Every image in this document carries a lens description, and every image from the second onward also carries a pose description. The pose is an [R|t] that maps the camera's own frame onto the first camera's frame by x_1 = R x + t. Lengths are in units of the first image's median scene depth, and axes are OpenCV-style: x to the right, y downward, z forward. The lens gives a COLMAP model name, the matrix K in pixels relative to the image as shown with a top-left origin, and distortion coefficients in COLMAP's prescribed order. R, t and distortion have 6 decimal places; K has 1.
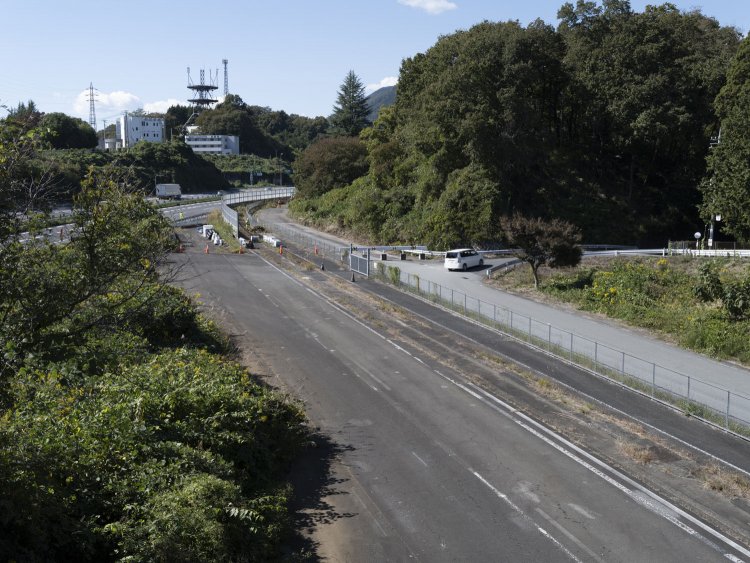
lens RADIAL K [[781.4, 0, 375.0], [0, 781.4, 281.5], [0, 0, 1]] dist [-0.012089, 0.102251]
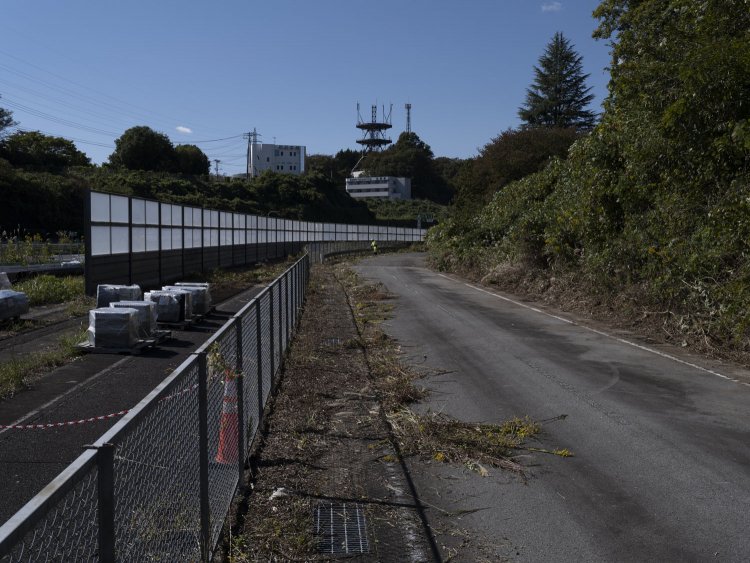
lens RADIAL K [[781.4, 0, 375.0], [0, 781.4, 281.5], [0, 0, 1]] dist [-0.012089, 0.102251]
pose [[0.968799, 0.009150, -0.247677, -0.015289], [-0.030401, 0.996159, -0.082111, -0.020353], [0.245975, 0.087078, 0.965357, 0.373816]]
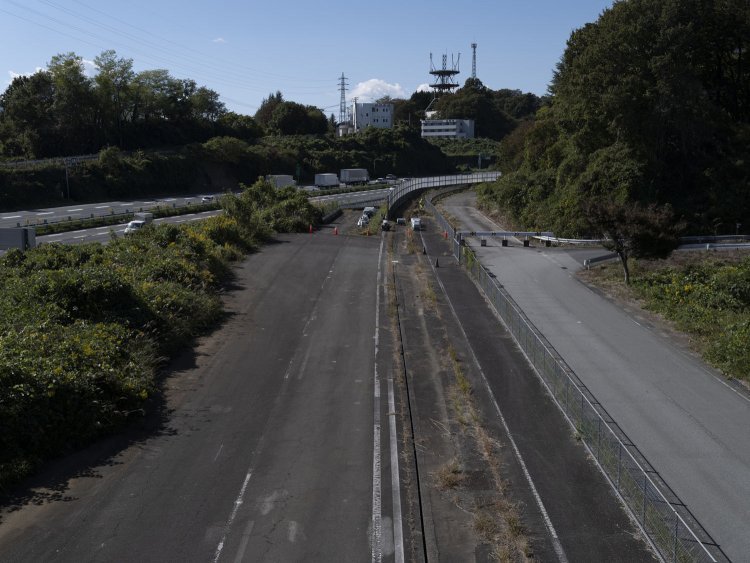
lens RADIAL K [[781.4, 0, 375.0], [0, 781.4, 281.5], [0, 0, 1]] dist [-0.012089, 0.102251]
pose [[0.945107, 0.044858, -0.323667, 0.064546], [-0.038598, 0.998923, 0.025740, -0.001128], [0.324473, -0.011834, 0.945821, 0.021669]]
